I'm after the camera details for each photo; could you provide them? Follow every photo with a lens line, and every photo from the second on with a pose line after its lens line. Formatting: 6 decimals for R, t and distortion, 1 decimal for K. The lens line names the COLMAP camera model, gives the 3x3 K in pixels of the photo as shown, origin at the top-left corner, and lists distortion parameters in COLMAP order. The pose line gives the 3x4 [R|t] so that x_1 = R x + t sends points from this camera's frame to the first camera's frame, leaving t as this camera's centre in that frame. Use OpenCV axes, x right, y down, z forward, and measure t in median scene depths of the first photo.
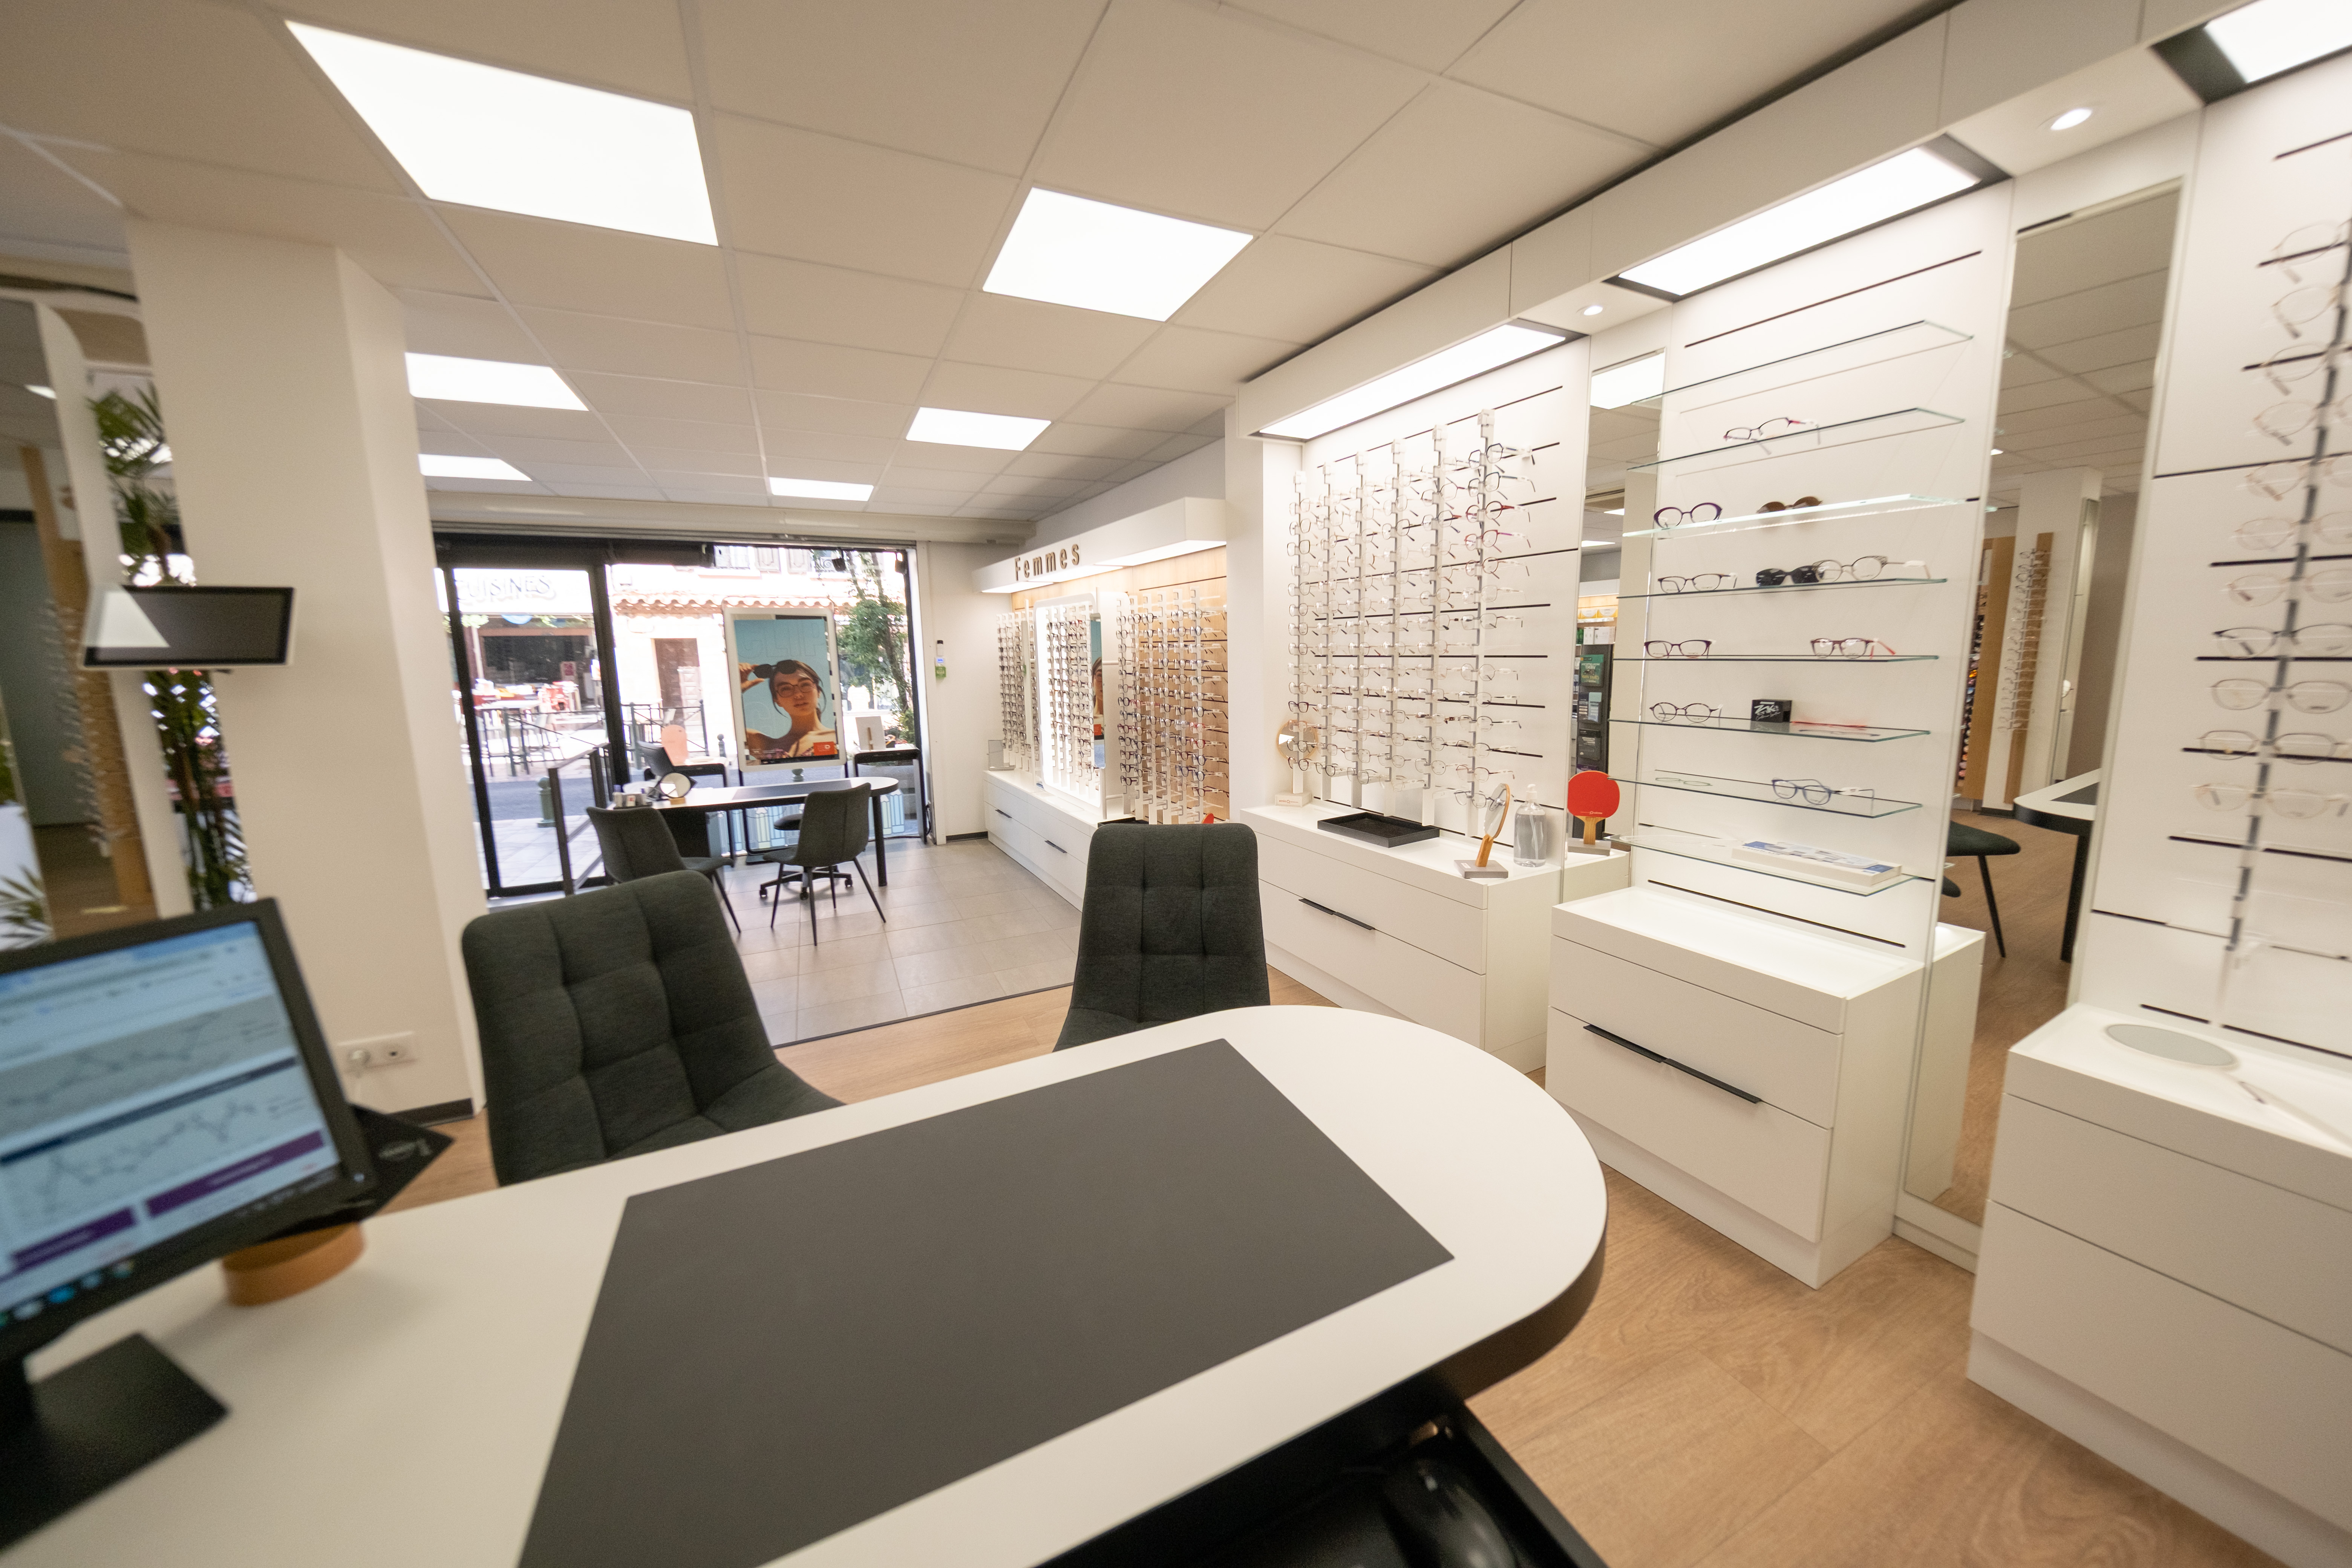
lens RADIAL K [[818.4, 0, 1189.1], [0, 818.4, 767.8], [0, 0, 1]] dist [0.002074, 0.000012]
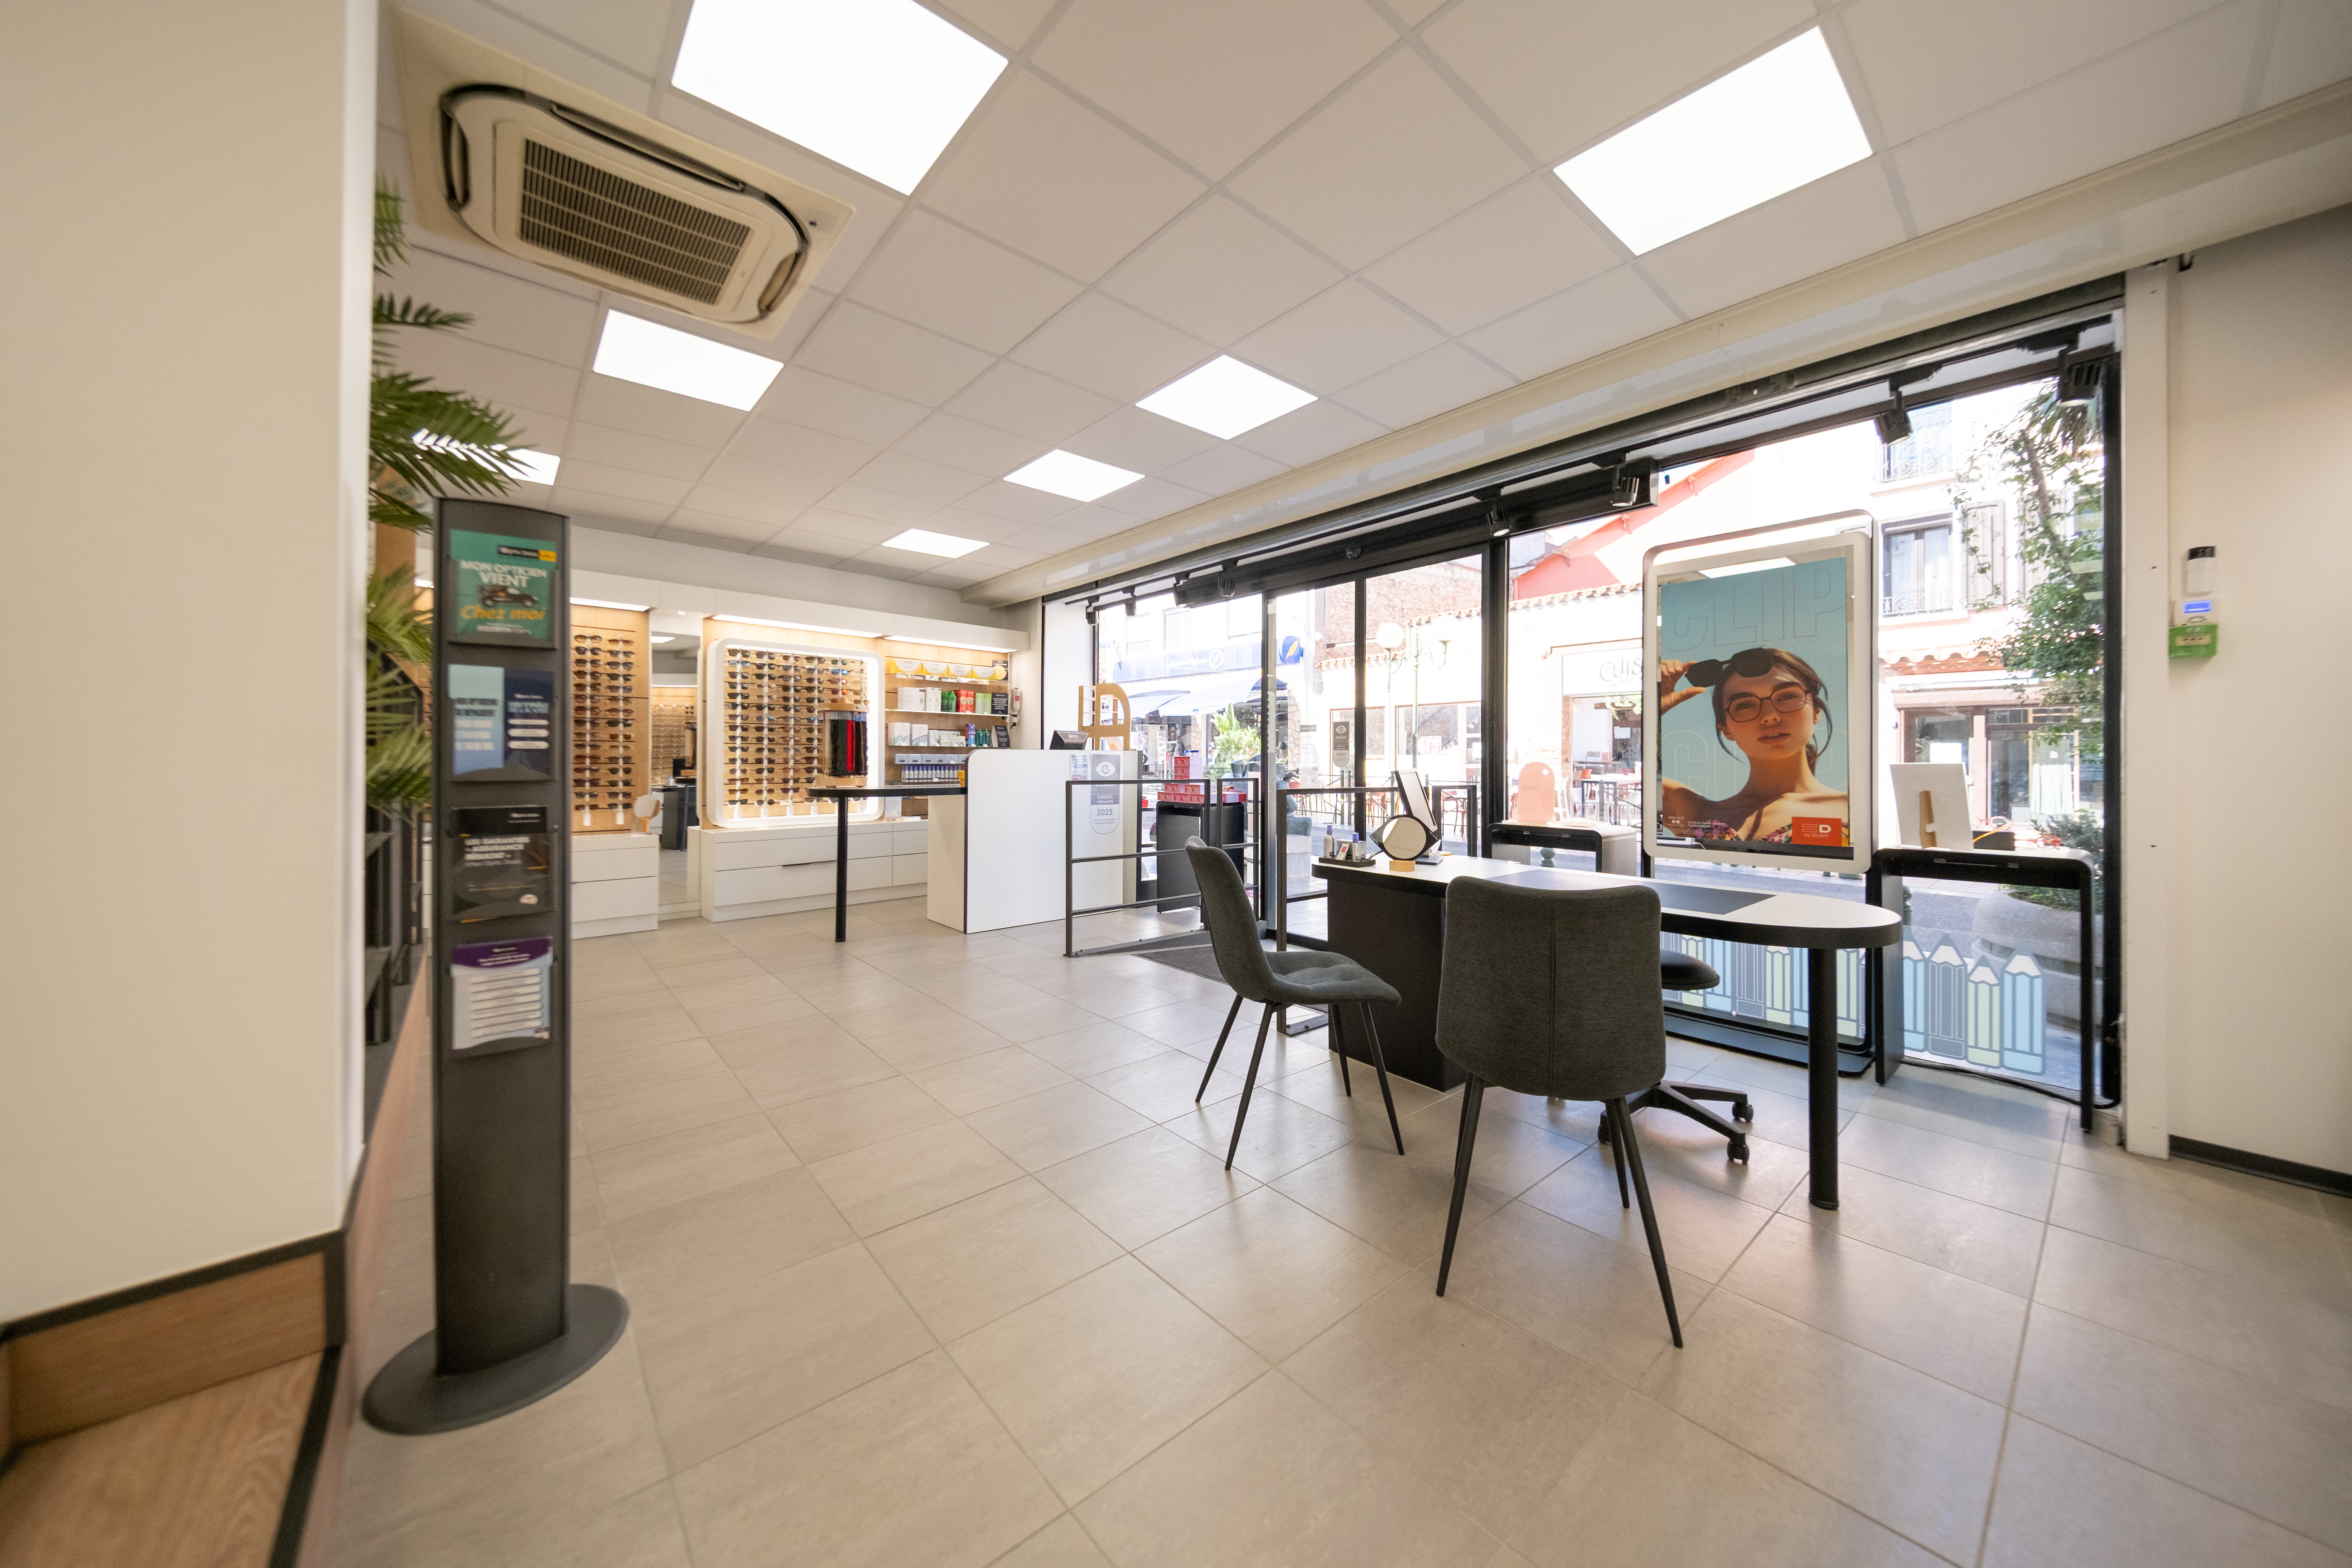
lens RADIAL K [[818.4, 0, 1196.5], [0, 818.4, 775.2], [0, 0, 1]] dist [0.002074, 0.000012]
pose [[0.223104, 0.018945, -0.974610, -0.070279], [-0.158773, 0.987166, -0.017157, 0.009100], [0.961777, 0.158570, 0.223249, 0.560769]]
